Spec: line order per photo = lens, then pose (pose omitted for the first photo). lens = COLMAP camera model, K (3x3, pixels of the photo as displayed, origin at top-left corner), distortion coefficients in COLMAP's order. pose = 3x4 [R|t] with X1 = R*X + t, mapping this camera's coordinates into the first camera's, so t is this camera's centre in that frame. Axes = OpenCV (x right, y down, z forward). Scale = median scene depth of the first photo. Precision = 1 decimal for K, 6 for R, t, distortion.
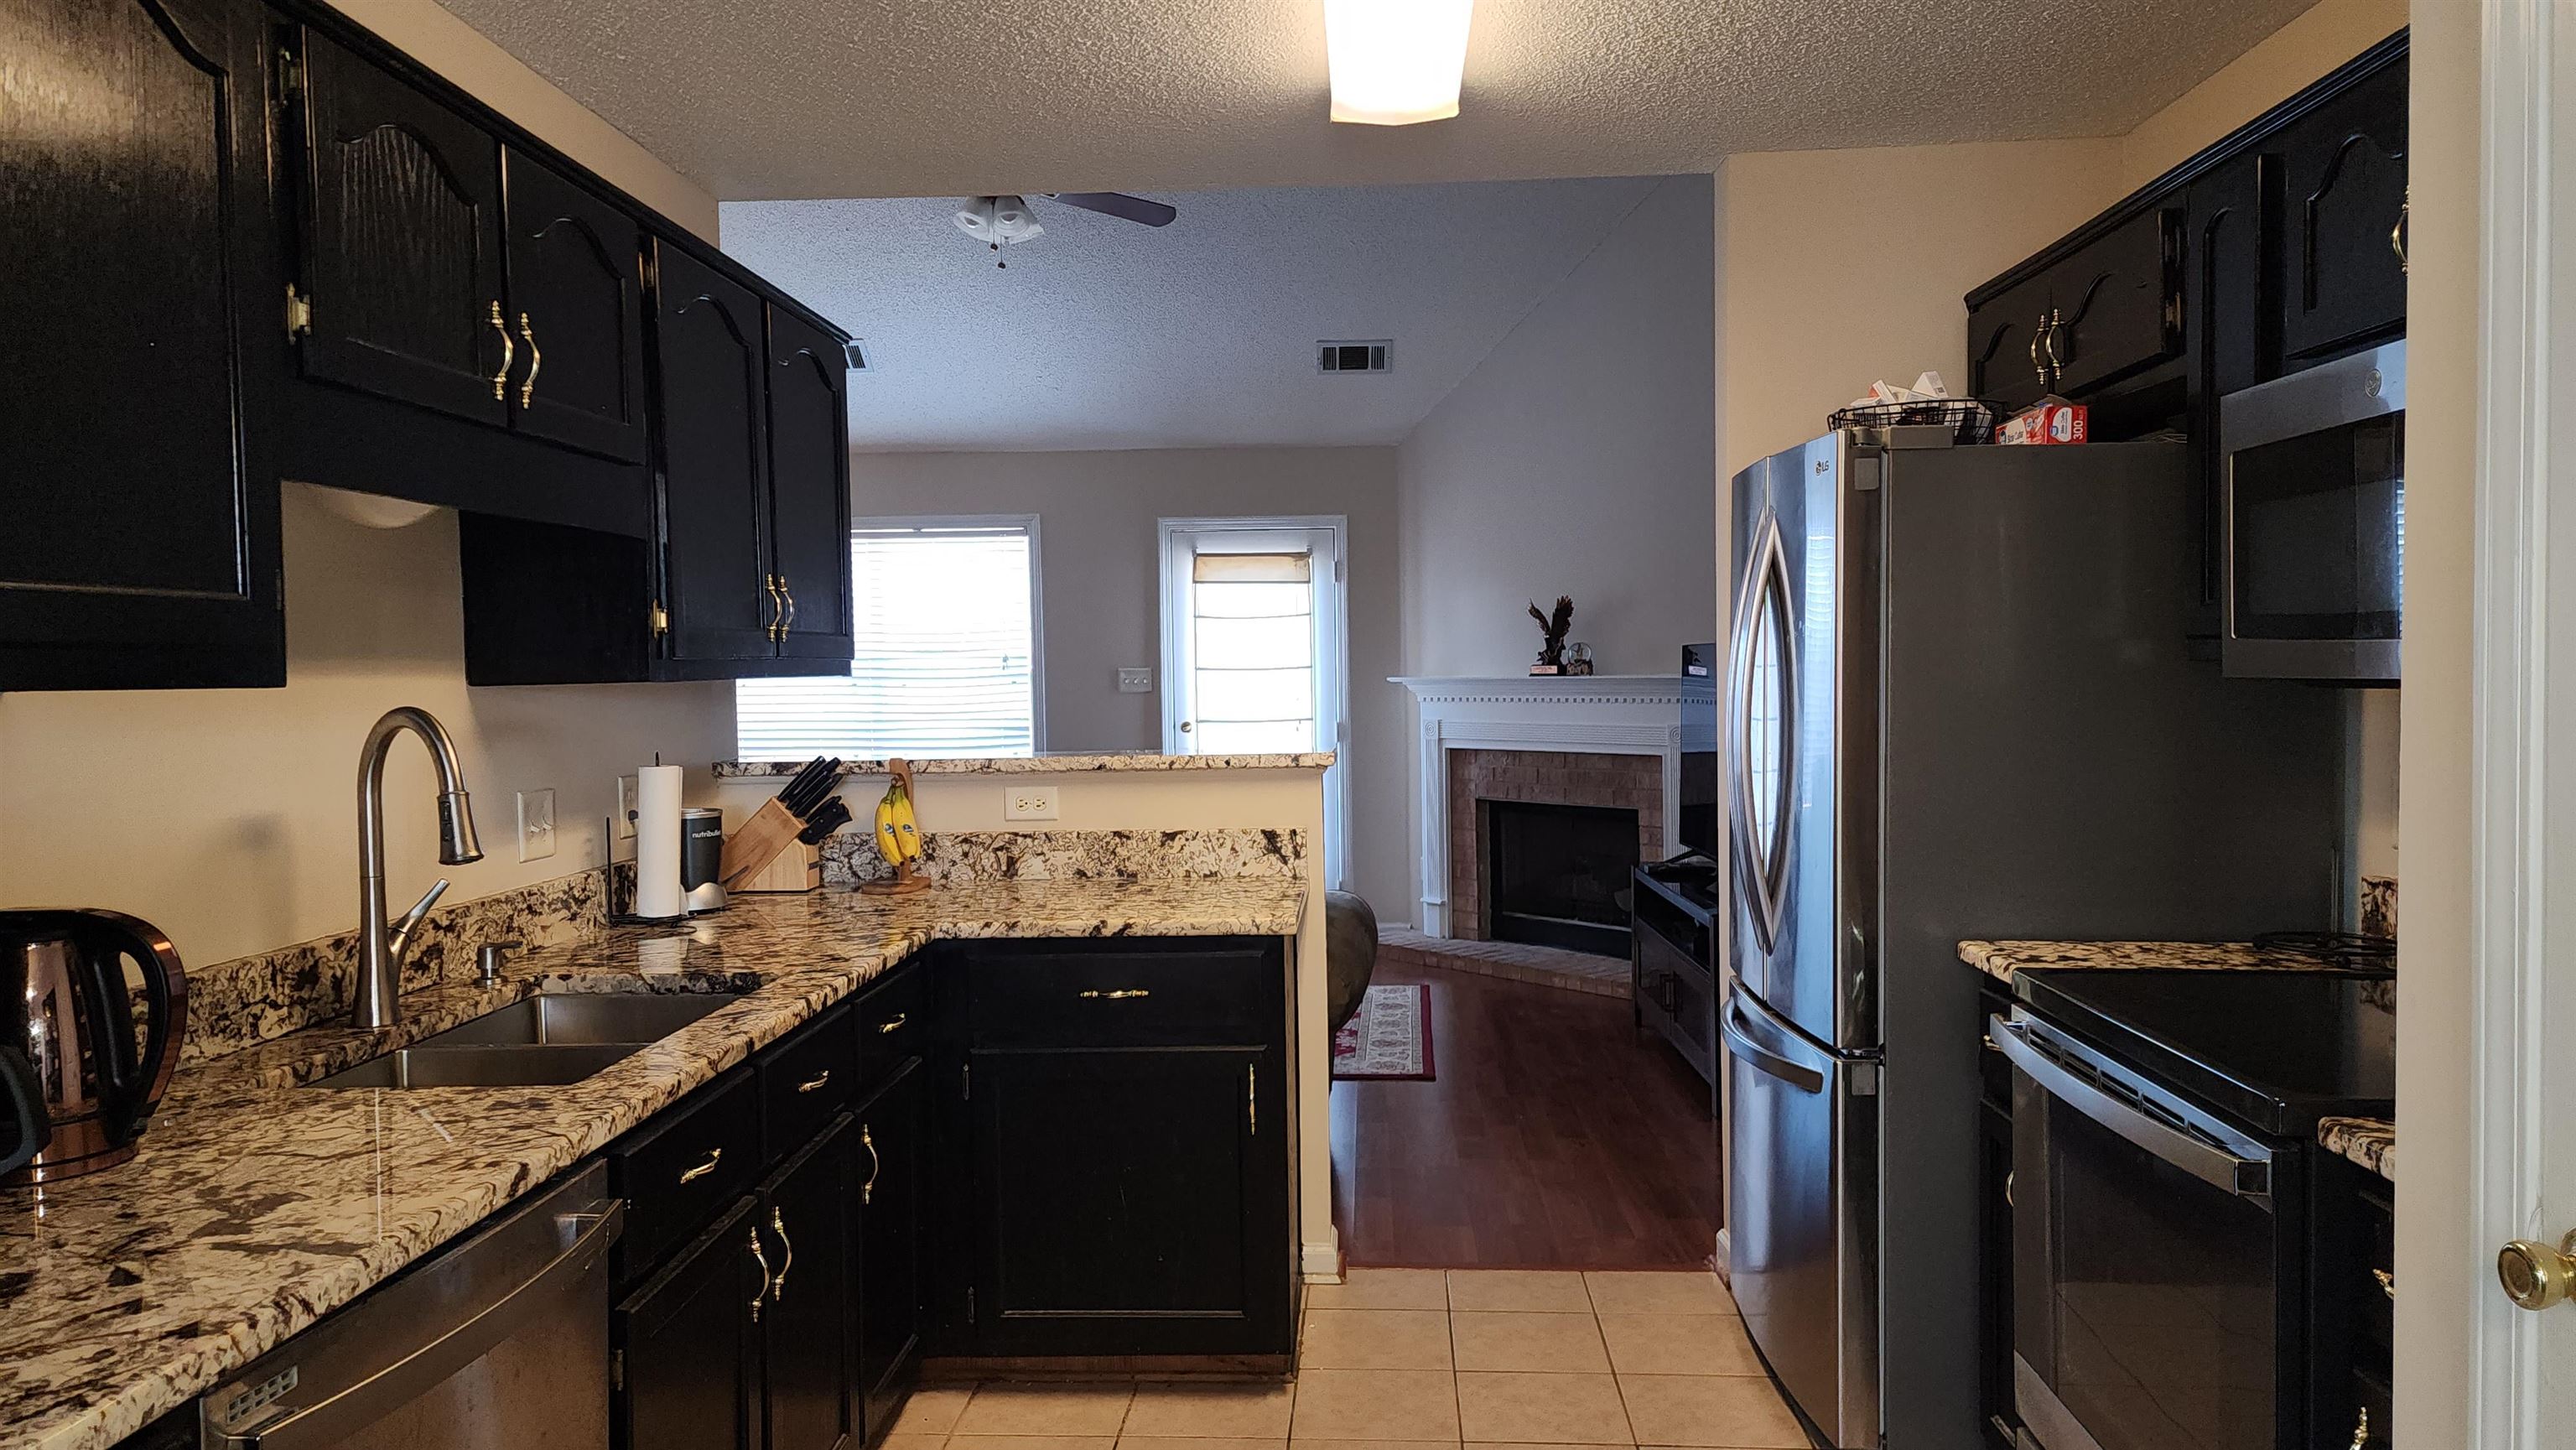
lens RADIAL K [[1705.2, 0, 1298.5], [0, 1705.2, 746.9], [0, 0, 1]] dist [0.076388, -0.063027]
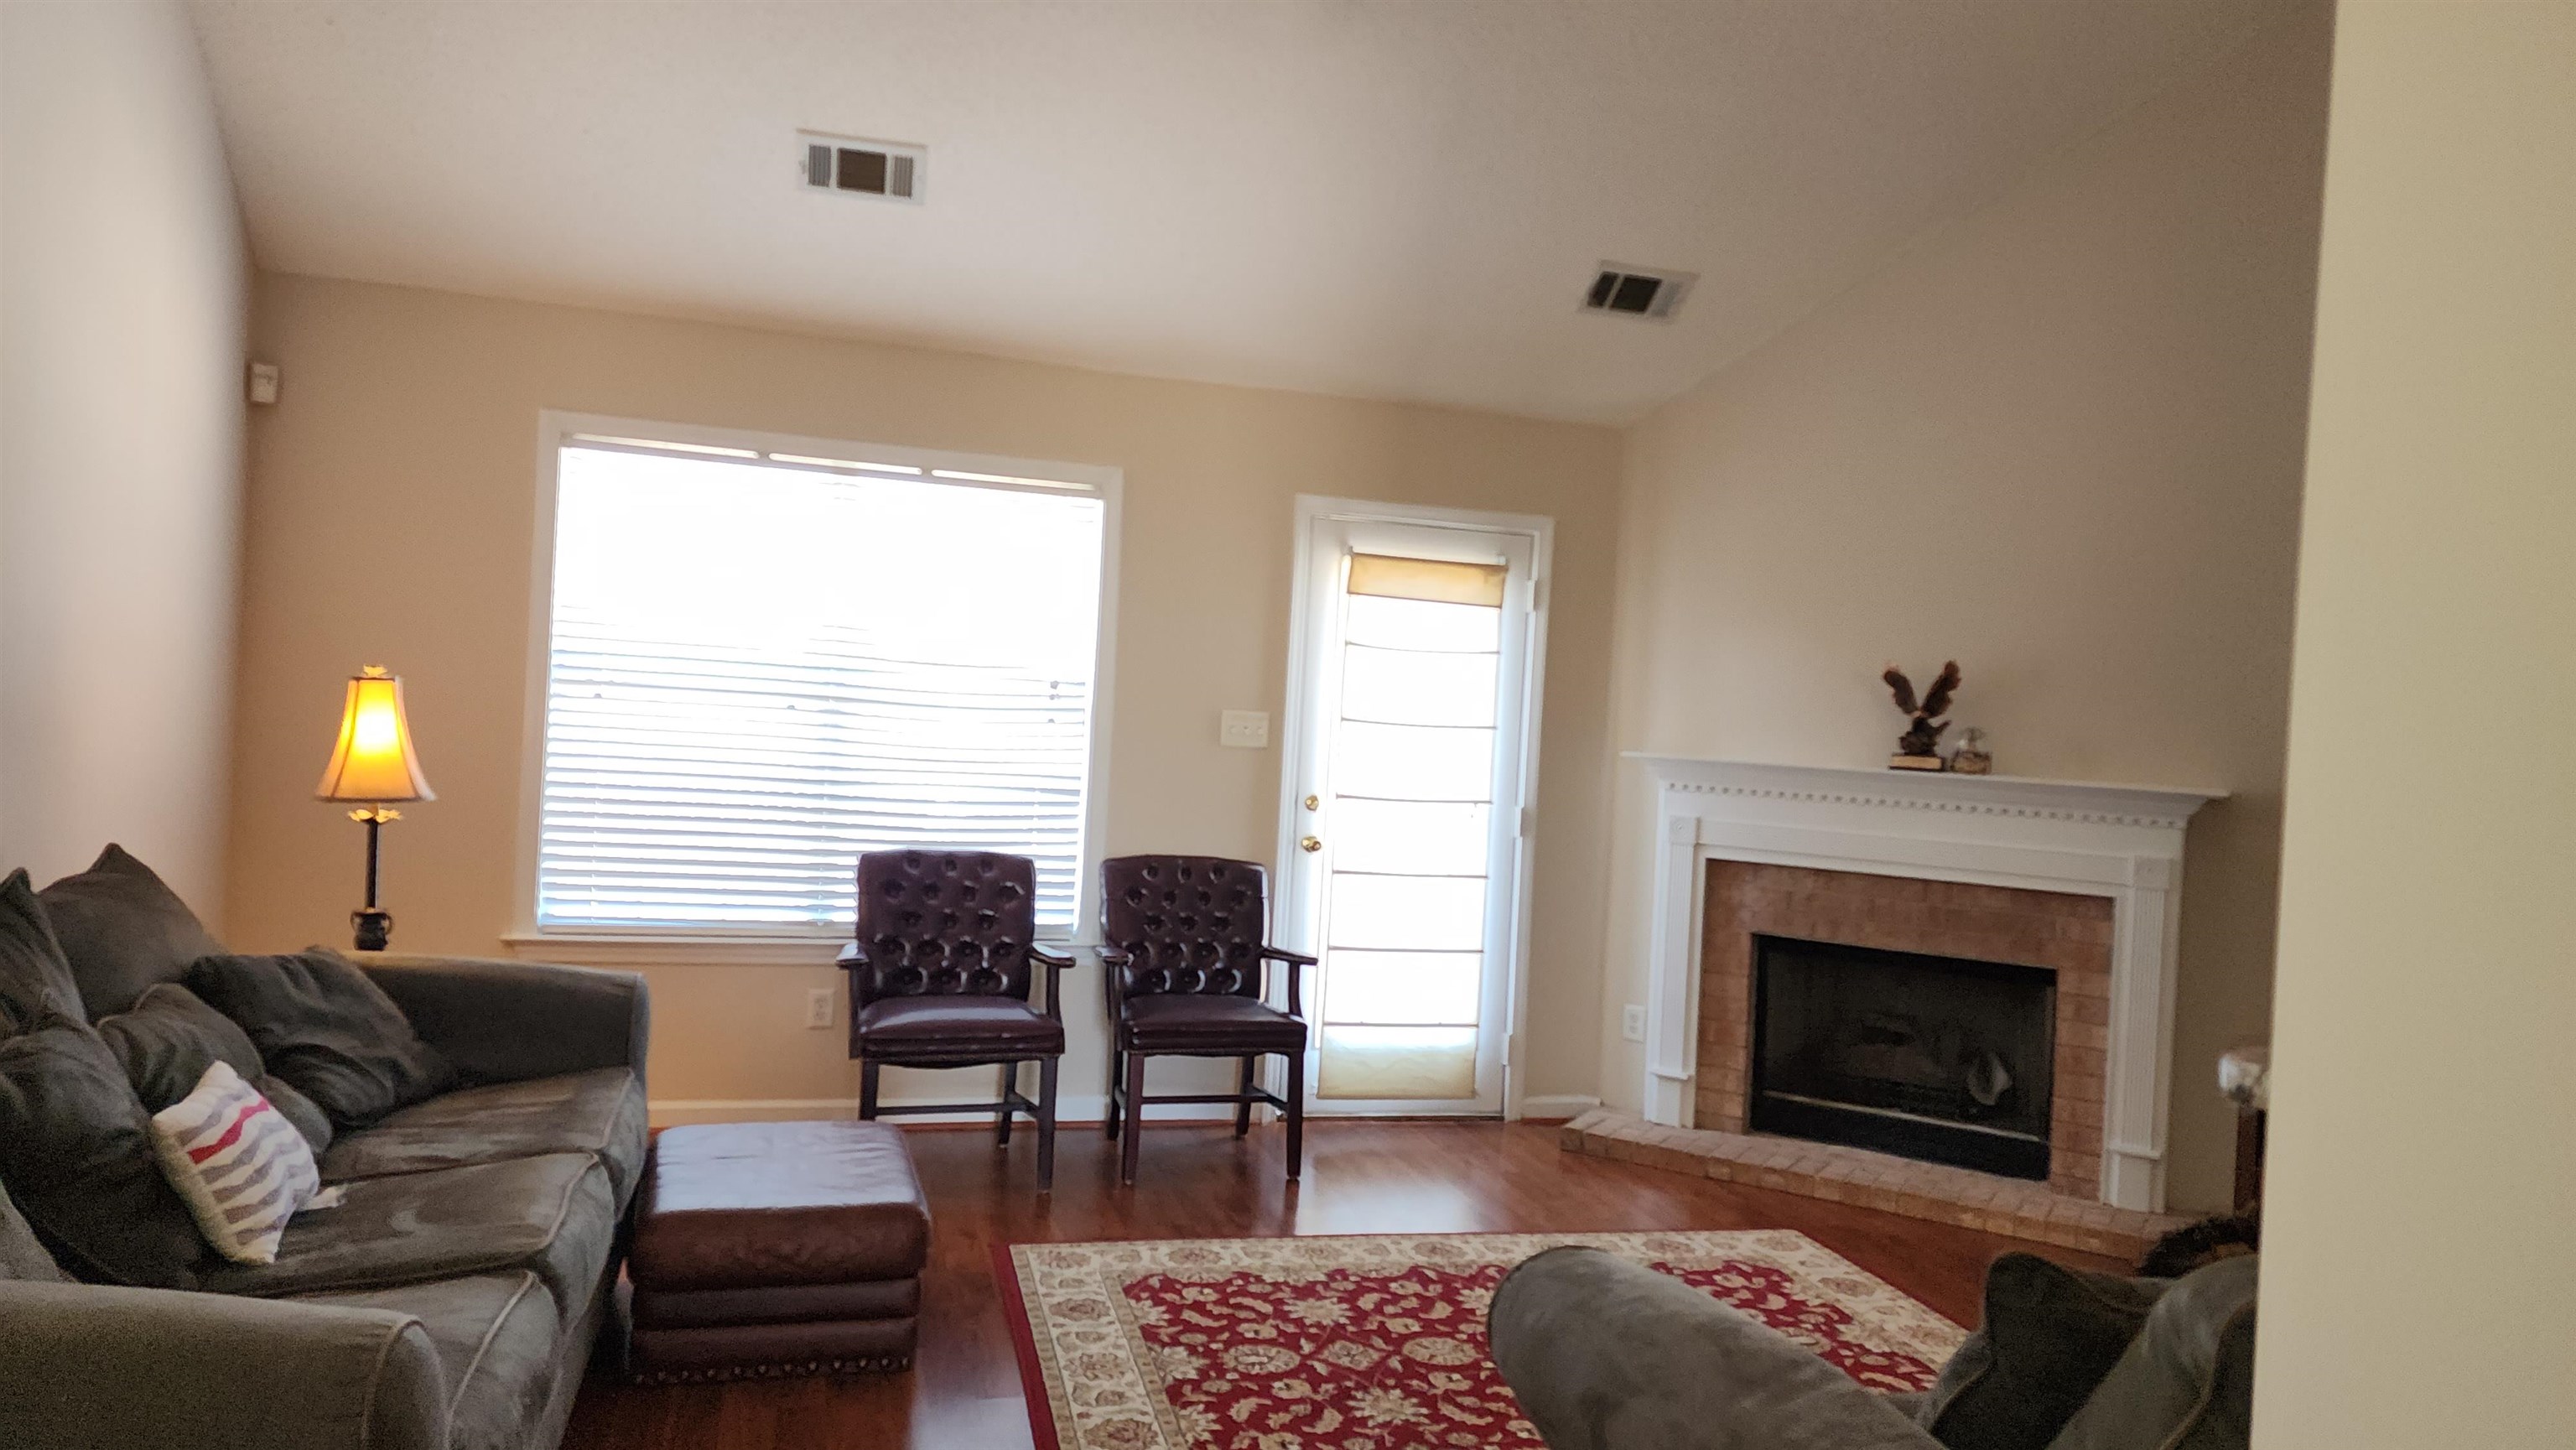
lens RADIAL K [[1705.2, 0, 1292.0], [0, 1705.2, 728.6], [0, 0, 1]] dist [0.076388, -0.063027]
pose [[0.949020, 0.065588, 0.308316, -0.289180], [-0.057069, 0.997700, -0.036578, -0.016316], [-0.310006, 0.017118, 0.950580, 0.362535]]
